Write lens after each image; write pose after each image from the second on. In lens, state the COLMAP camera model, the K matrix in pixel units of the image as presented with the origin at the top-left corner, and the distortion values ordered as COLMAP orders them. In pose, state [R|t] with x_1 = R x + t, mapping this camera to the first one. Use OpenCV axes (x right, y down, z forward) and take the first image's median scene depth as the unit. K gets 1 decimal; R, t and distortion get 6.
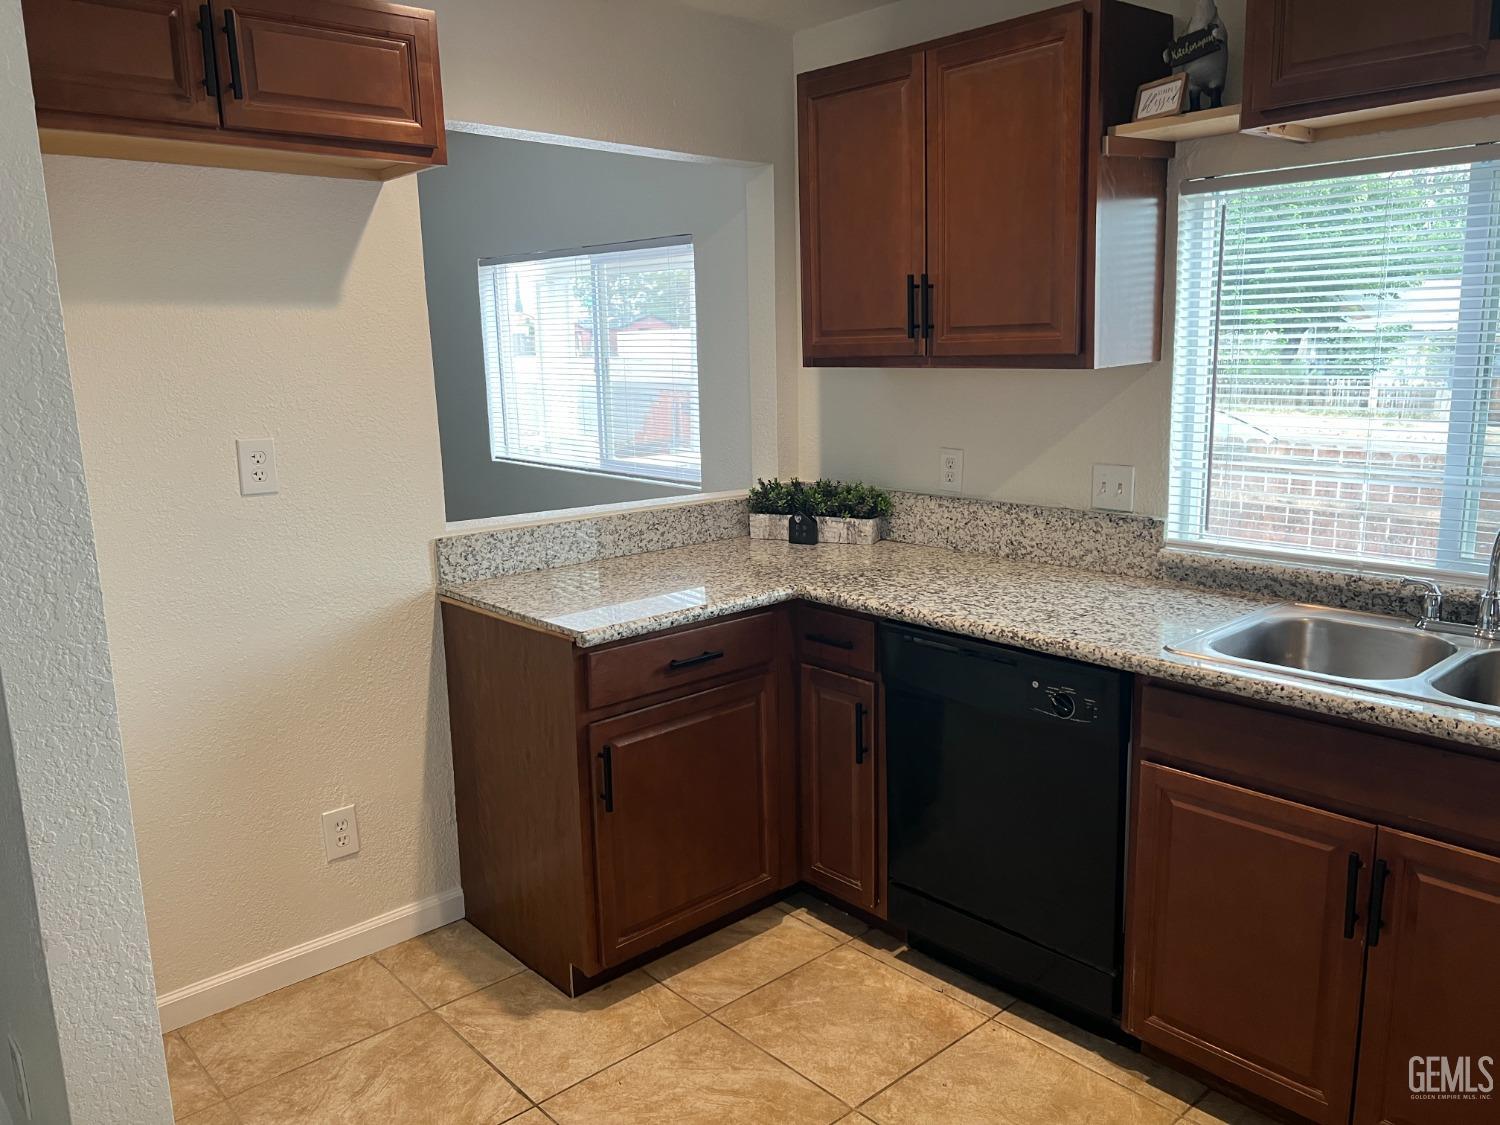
lens RADIAL K [[1130.3, 0, 757.0], [0, 1130.3, 568.1], [0, 0, 1]] dist [0.054887, -0.070223]
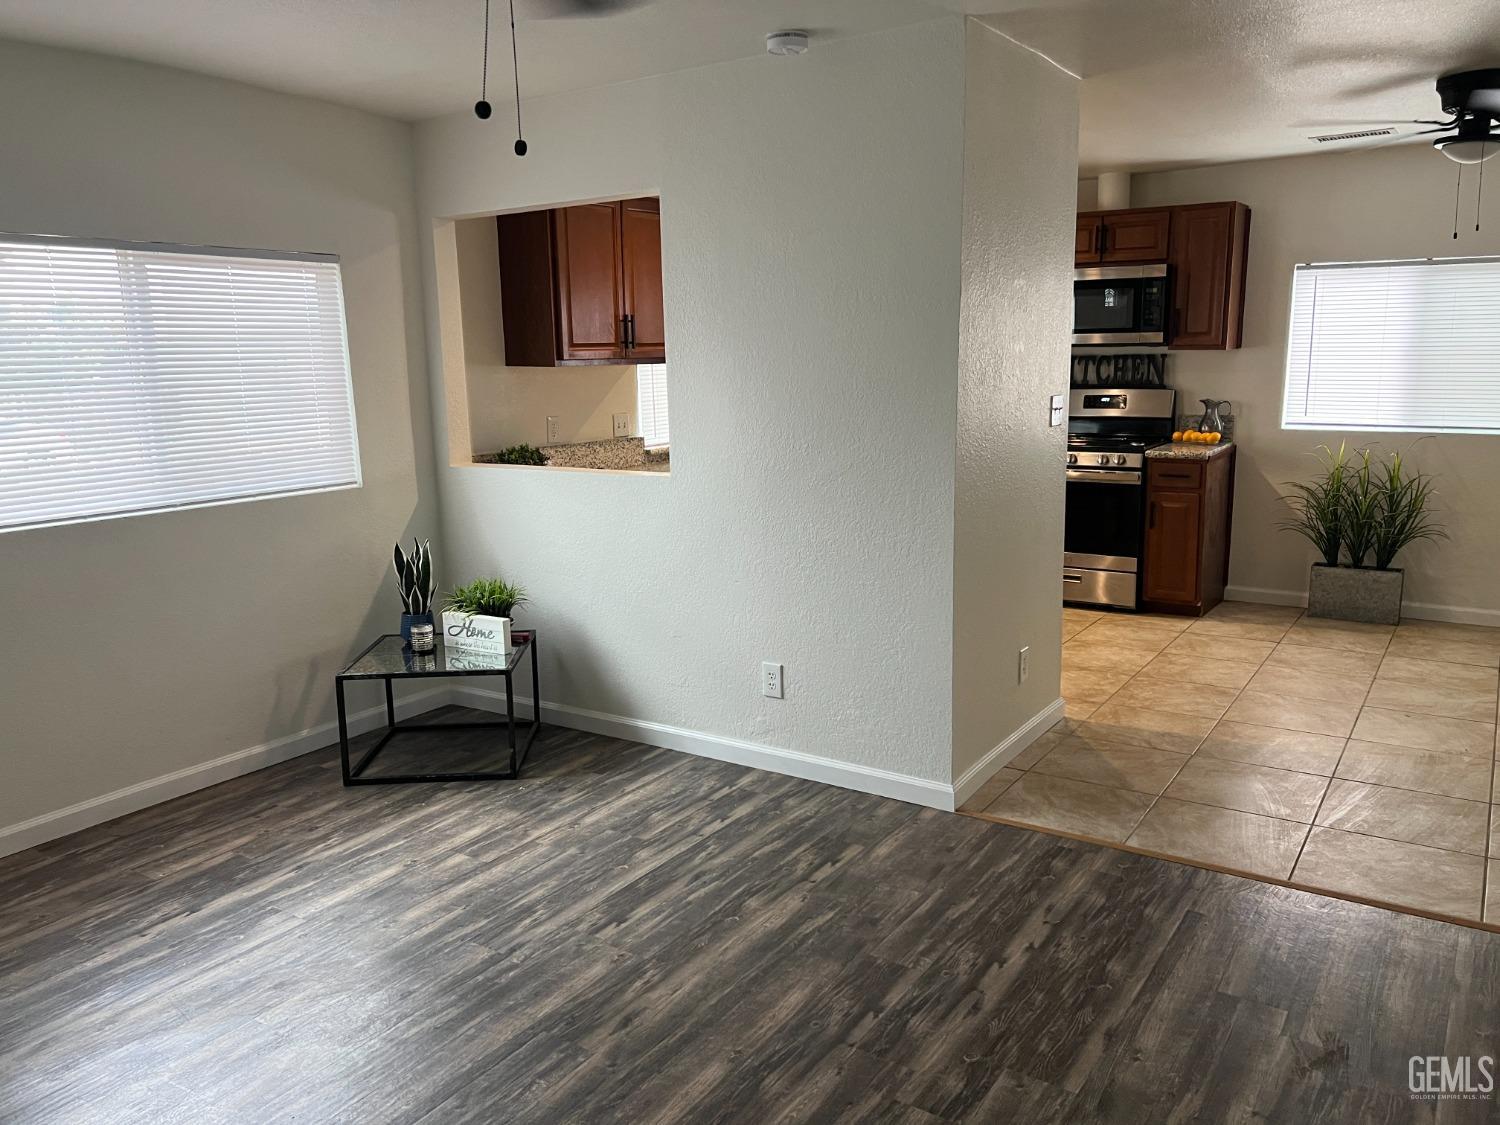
lens RADIAL K [[1130.3, 0, 753.1], [0, 1130.3, 565.8], [0, 0, 1]] dist [0.054887, -0.070223]
pose [[-0.246480, -0.162904, 0.955358, -1.900267], [0.212475, 0.952706, 0.217270, -0.244075], [-0.945570, 0.256542, -0.200210, 1.388756]]
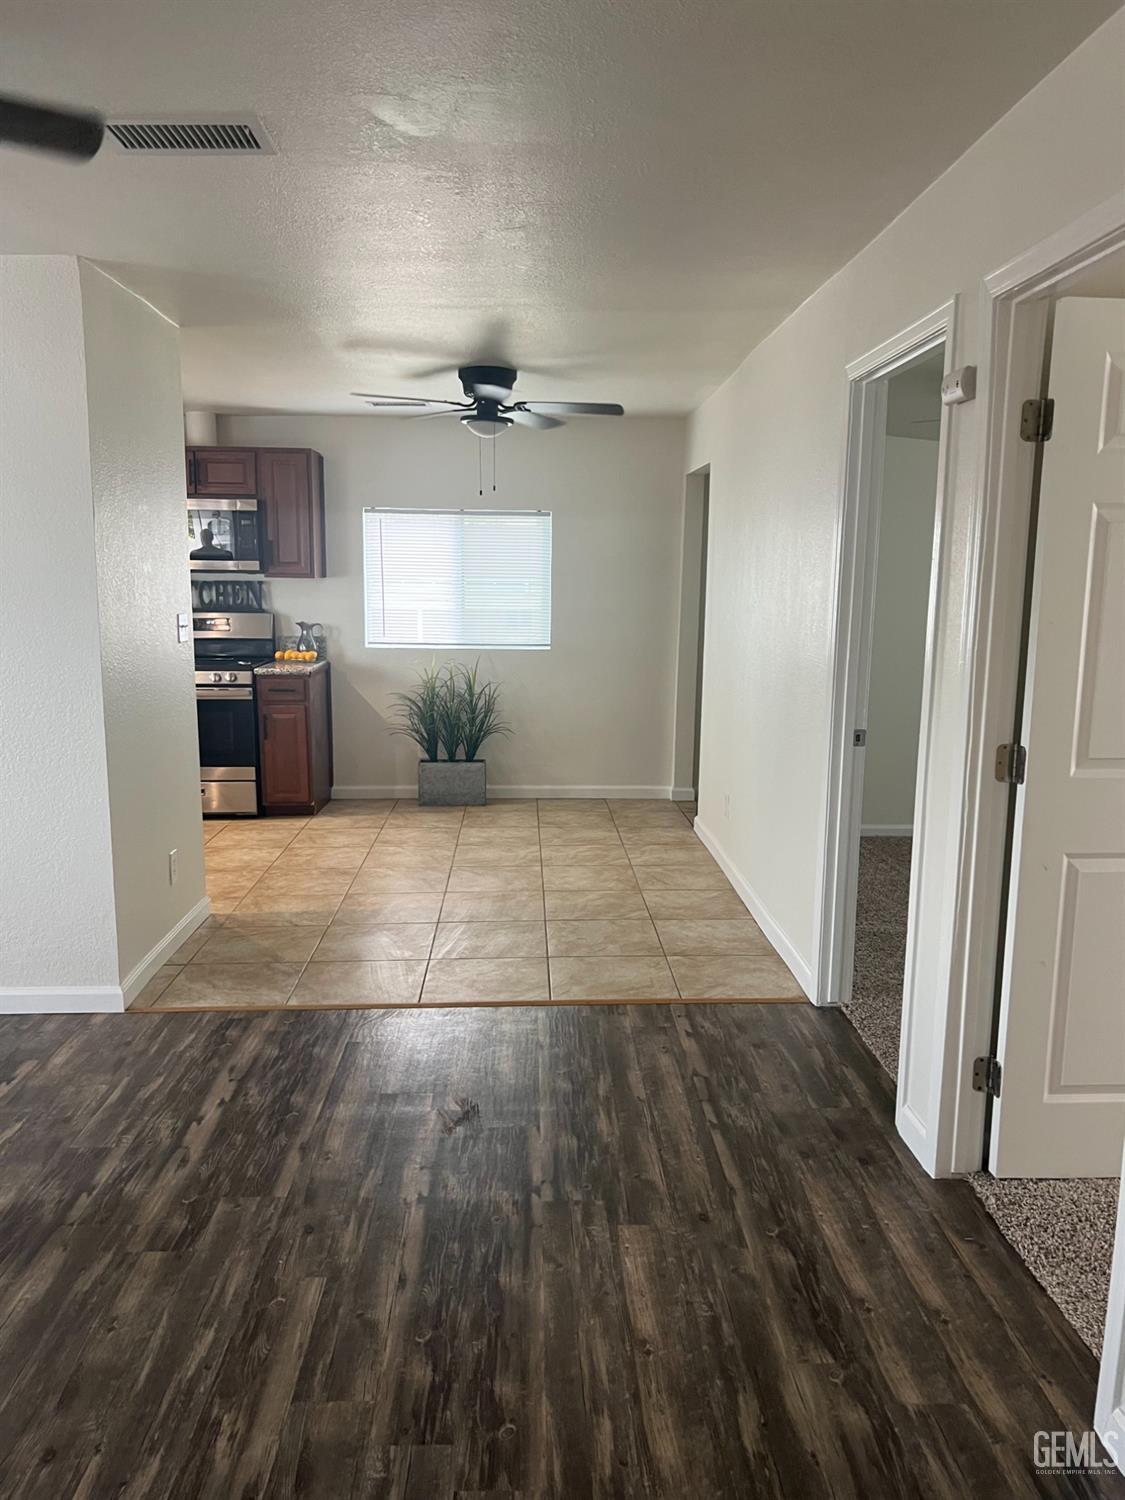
lens RADIAL K [[1130.3, 0, 563.1], [0, 1130.3, 755.6], [0, 0, 1]] dist [0.054887, -0.070223]
pose [[-0.764201, -0.091407, 0.638468, -2.004602], [0.132470, 0.946559, 0.294073, -0.262572], [-0.631228, 0.309308, -0.711252, 1.534777]]
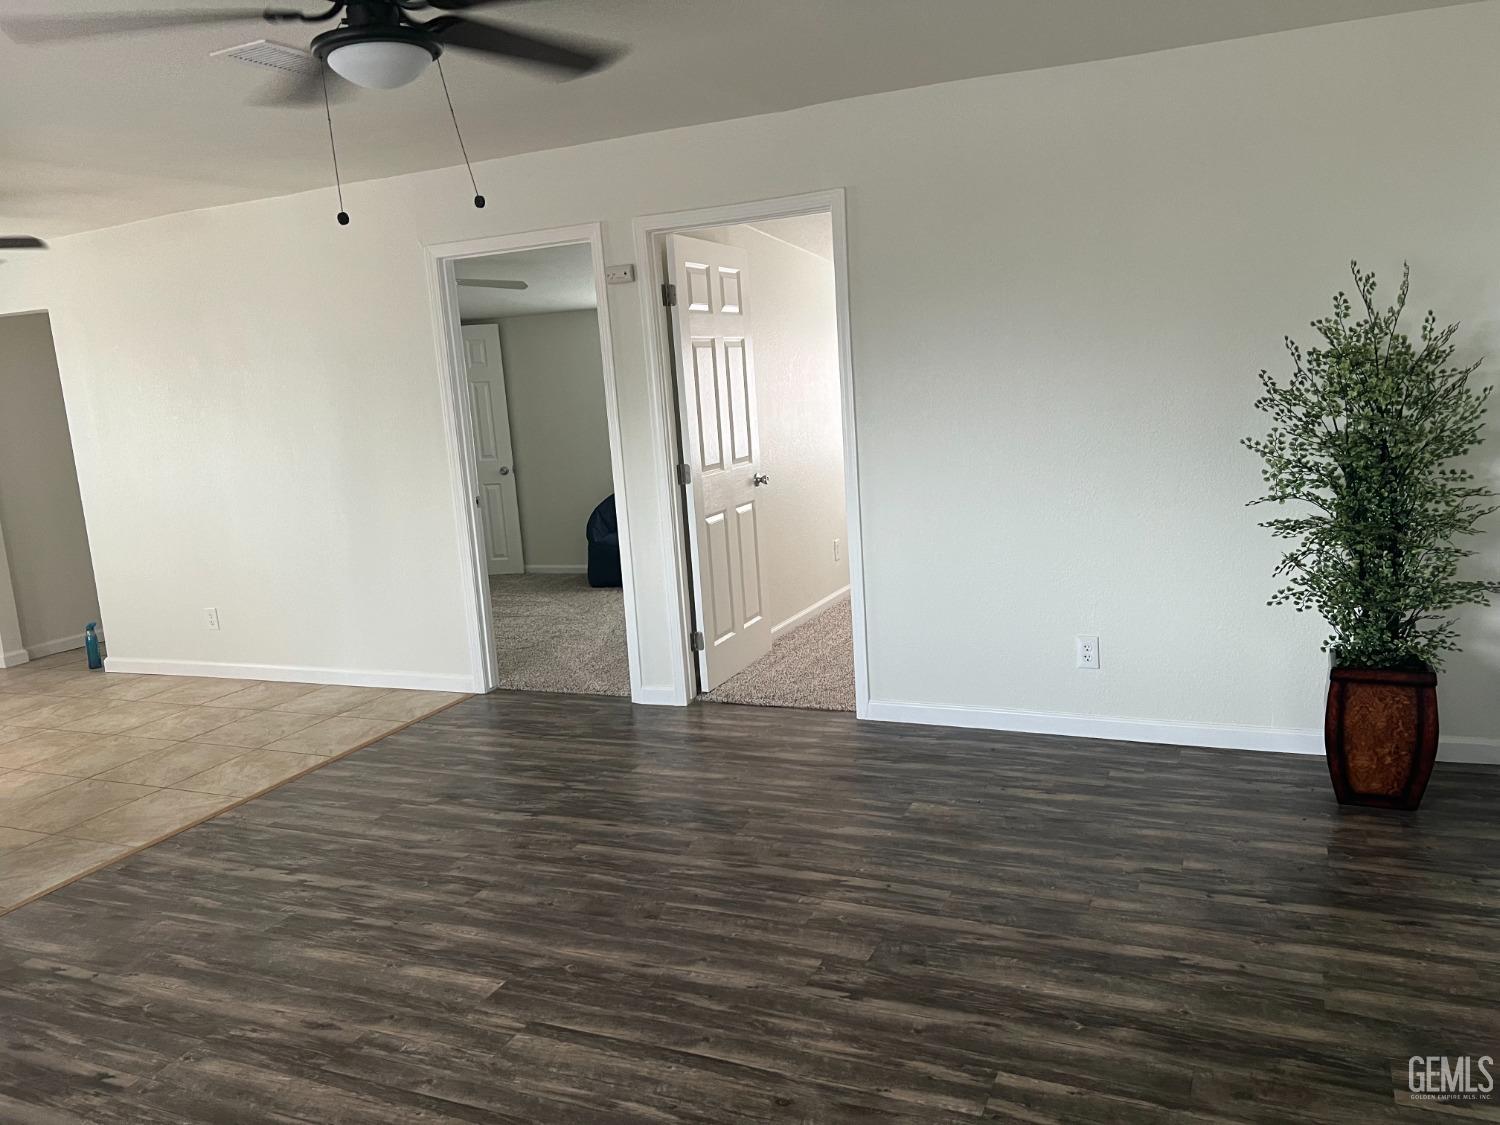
lens RADIAL K [[1130.3, 0, 754.3], [0, 1130.3, 567.6], [0, 0, 1]] dist [0.054887, -0.070223]
pose [[-0.912632, 0.151464, -0.379686, -1.024663], [0.009082, 0.936106, 0.351601, -0.430512], [0.408681, 0.317434, -0.855696, 2.314063]]
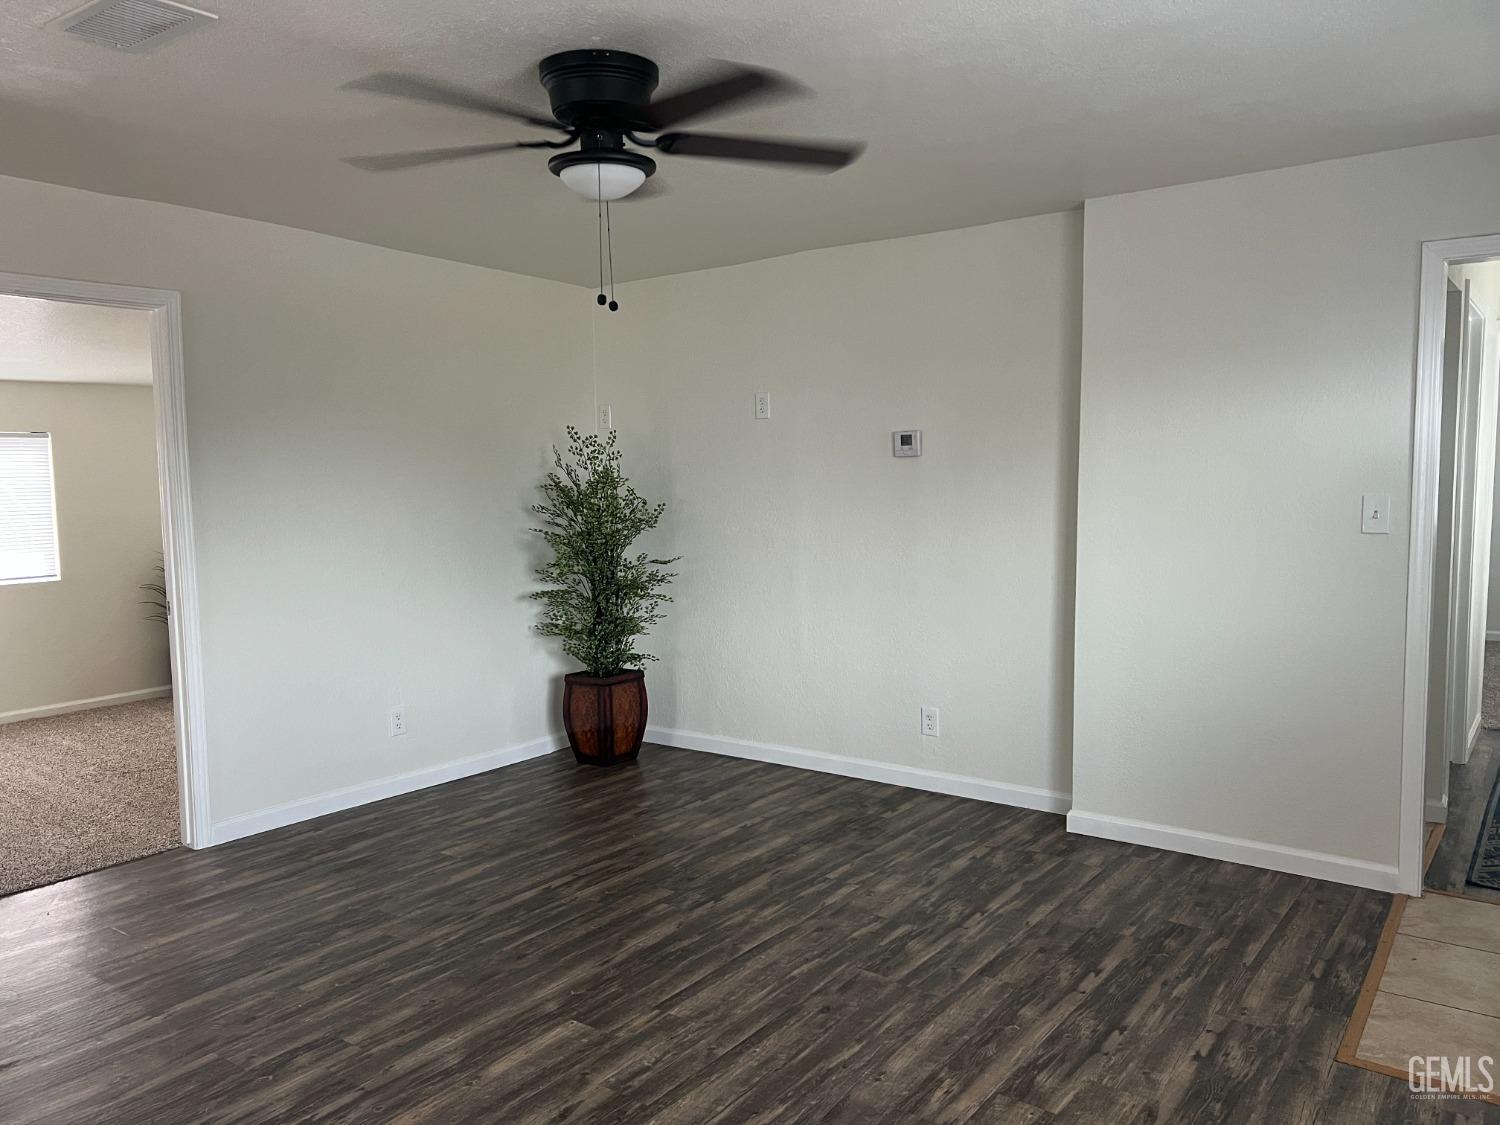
lens RADIAL K [[1130.3, 0, 746.5], [0, 1130.3, 565.9], [0, 0, 1]] dist [0.054887, -0.070223]
pose [[0.192754, 0.096741, -0.976467, -0.066239], [-0.175003, 0.982563, 0.062800, -0.222768], [0.965515, 0.158780, 0.206323, 1.271320]]
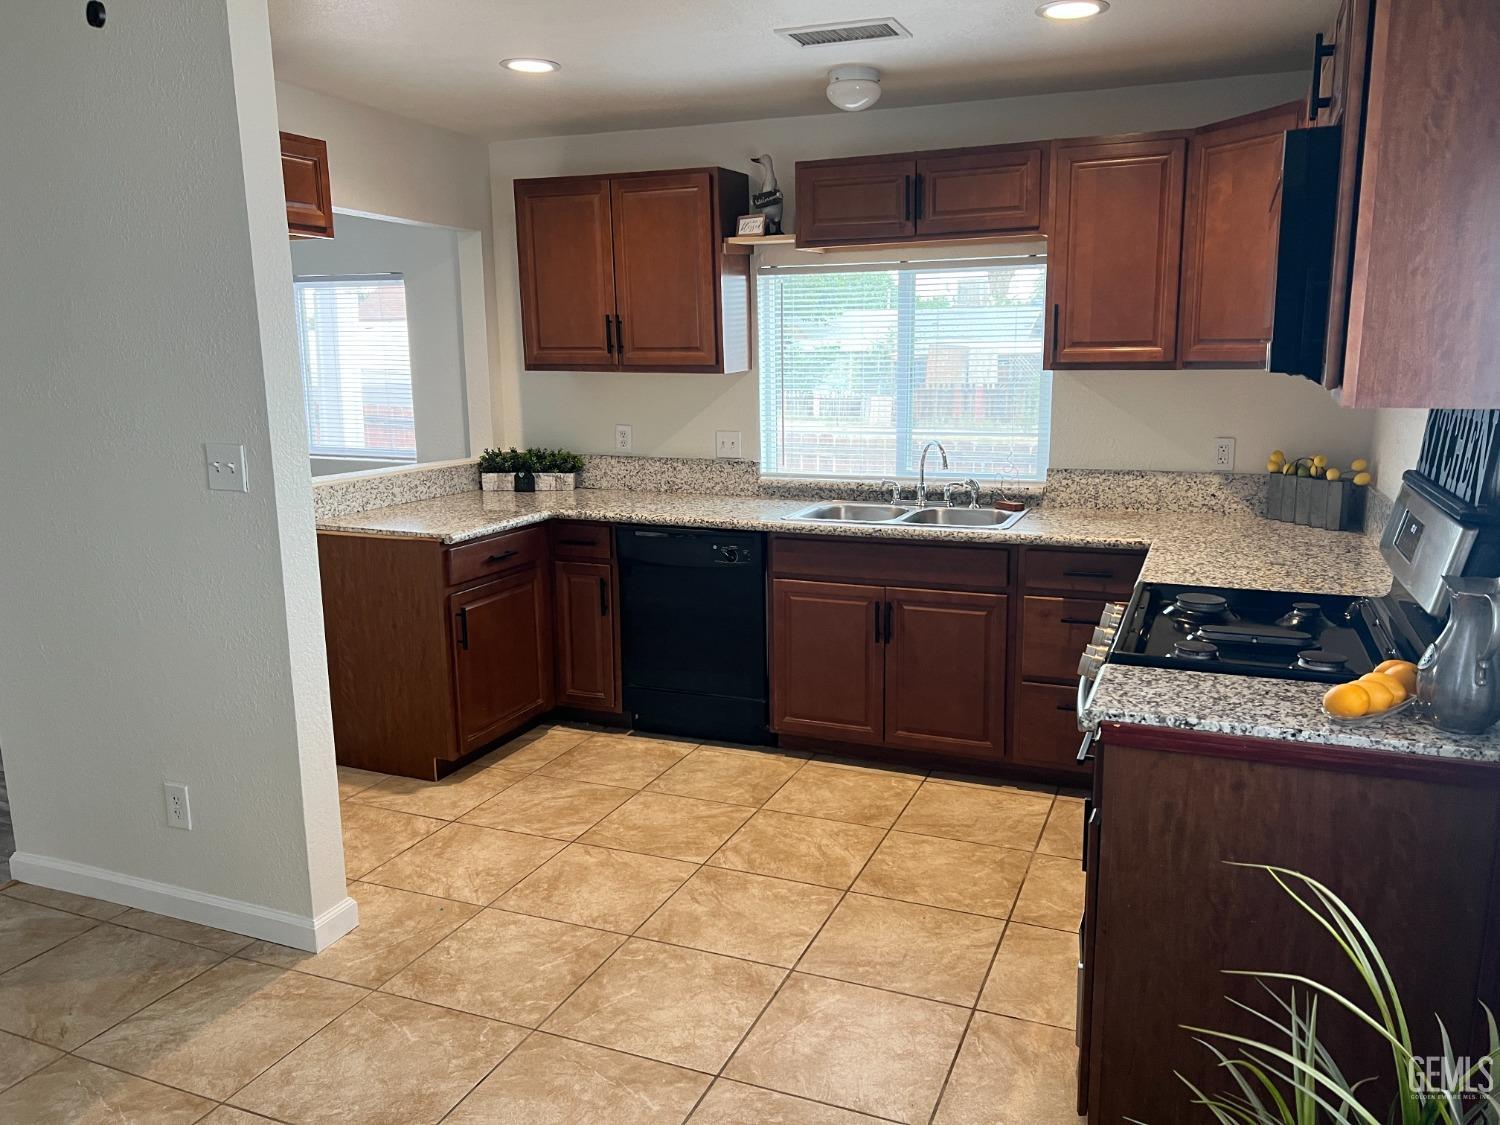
lens RADIAL K [[1130.3, 0, 763.1], [0, 1130.3, 576.1], [0, 0, 1]] dist [0.054887, -0.070223]
pose [[0.900840, -0.071502, 0.428223, -0.412794], [0.072961, 0.997250, 0.013029, 0.117289], [-0.427977, 0.019507, 0.903579, -0.591576]]
